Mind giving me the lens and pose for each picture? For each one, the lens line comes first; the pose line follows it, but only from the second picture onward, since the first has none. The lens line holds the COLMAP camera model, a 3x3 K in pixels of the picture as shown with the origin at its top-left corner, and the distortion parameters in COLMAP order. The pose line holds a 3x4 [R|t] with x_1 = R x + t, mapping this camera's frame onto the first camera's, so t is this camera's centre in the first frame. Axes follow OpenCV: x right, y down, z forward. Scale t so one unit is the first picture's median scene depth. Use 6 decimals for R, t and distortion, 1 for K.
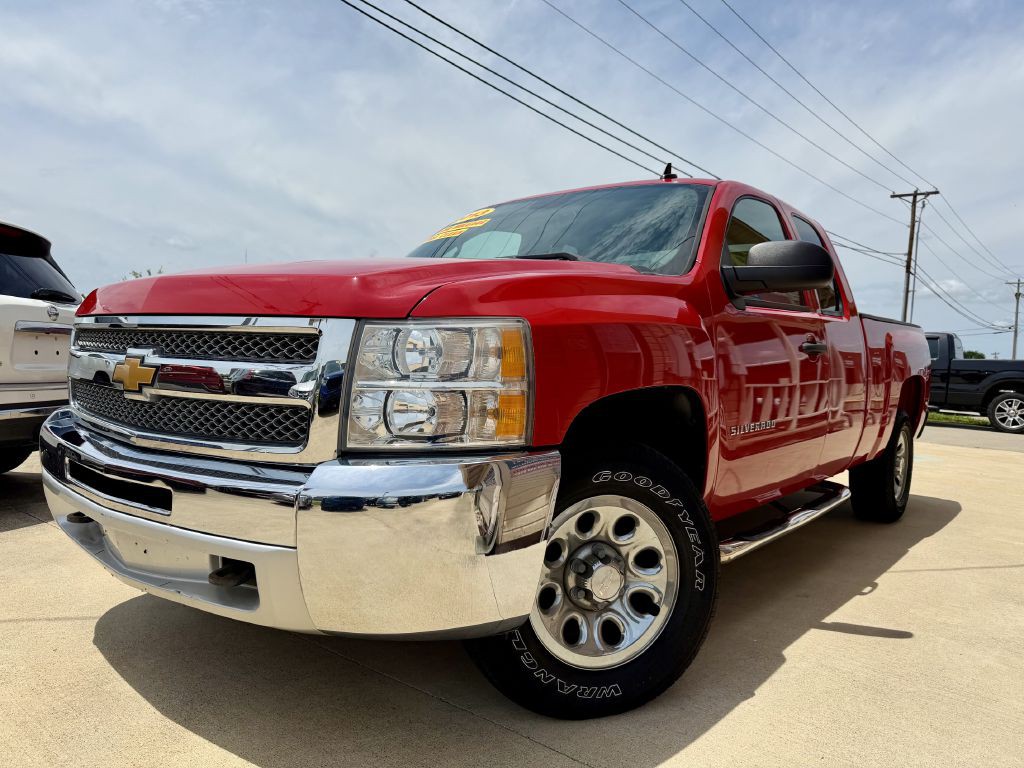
lens RADIAL K [[730.7, 0, 508.5], [0, 730.7, 383.5], [0, 0, 1]] dist [0.002655, -0.007096]
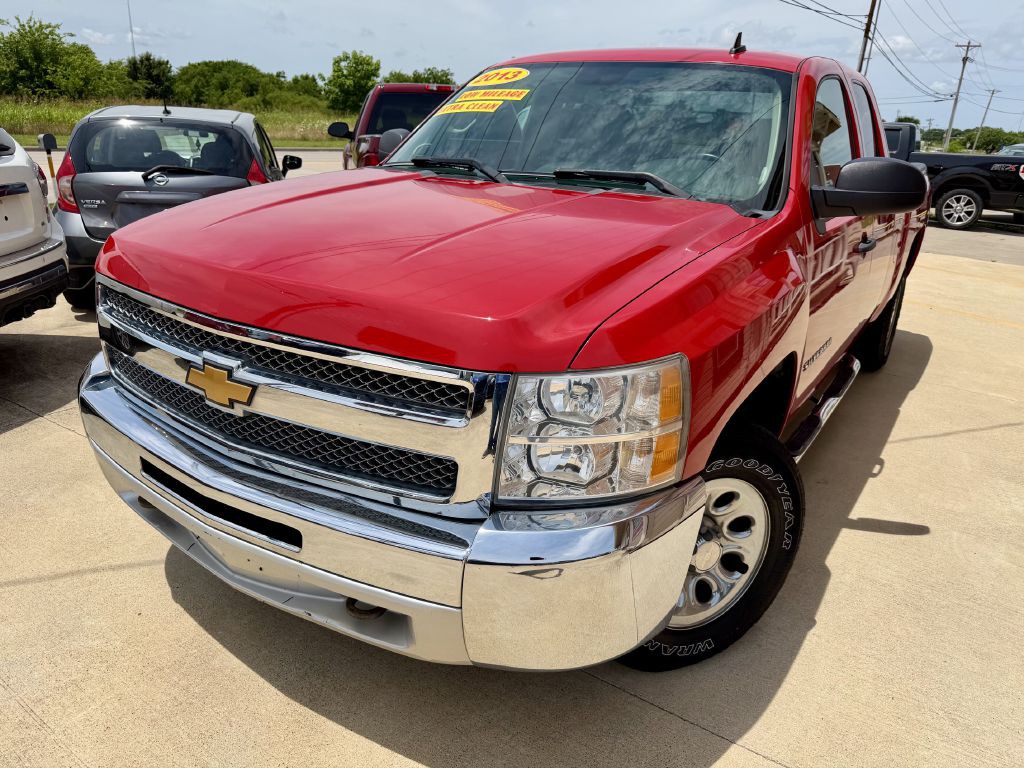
lens RADIAL K [[733.2, 0, 516.2], [0, 733.2, 386.9], [0, 0, 1]] dist [0.001137, -0.007155]
pose [[0.994854, -0.028809, 0.097139, -0.211596], [-0.002748, 0.950701, 0.310096, -0.254182], [-0.101283, -0.308767, 0.945730, 0.107346]]
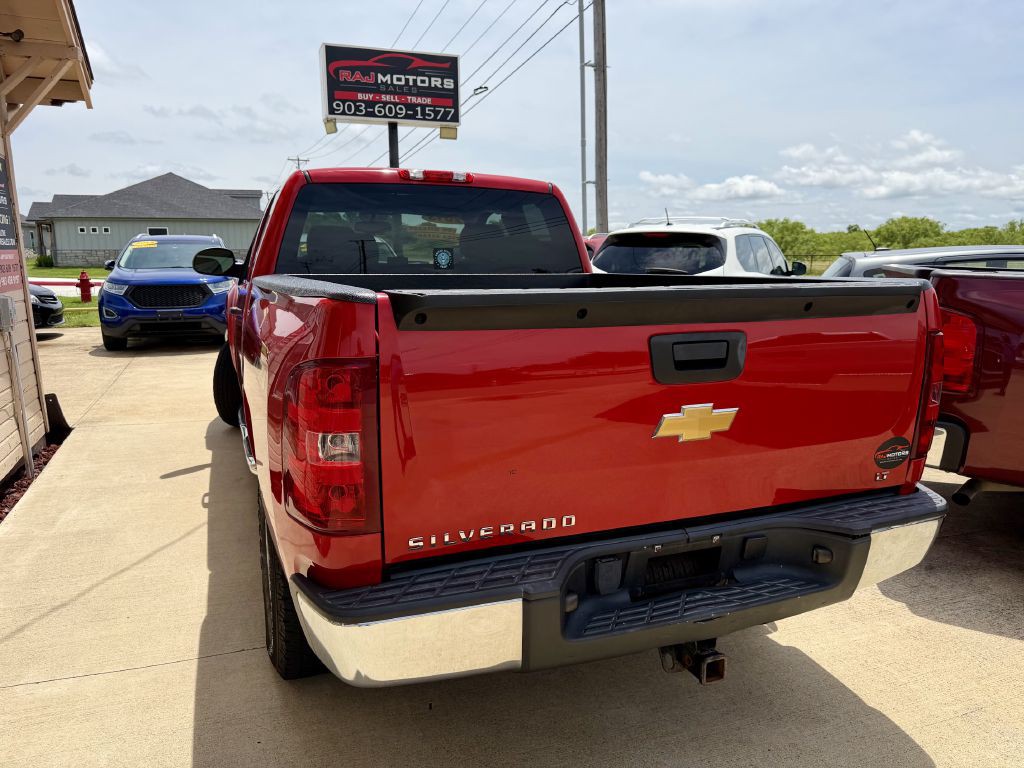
lens RADIAL K [[730.0, 0, 511.6], [0, 730.0, 378.7], [0, 0, 1]] dist [0.064462, -0.096707]
pose [[-0.489125, 0.113001, -0.864863, 2.027915], [-0.048718, 0.986484, 0.156445, -0.240033], [0.870852, 0.118655, -0.477009, 3.151946]]
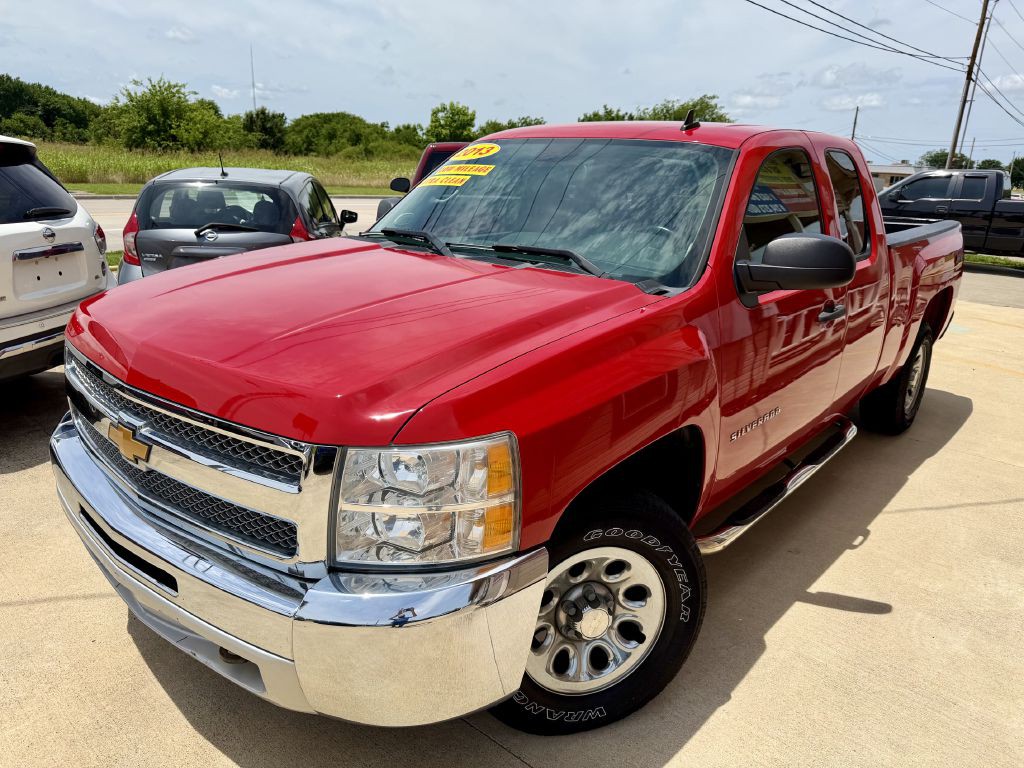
lens RADIAL K [[732.3, 0, 514.6], [0, 732.3, 383.9], [0, 0, 1]] dist [0.002674, -0.007246]
pose [[0.999700, 0.005246, -0.023930, 0.037490], [0.001007, 0.967177, 0.254102, -0.305538], [0.024477, -0.254050, 0.966881, 0.053571]]
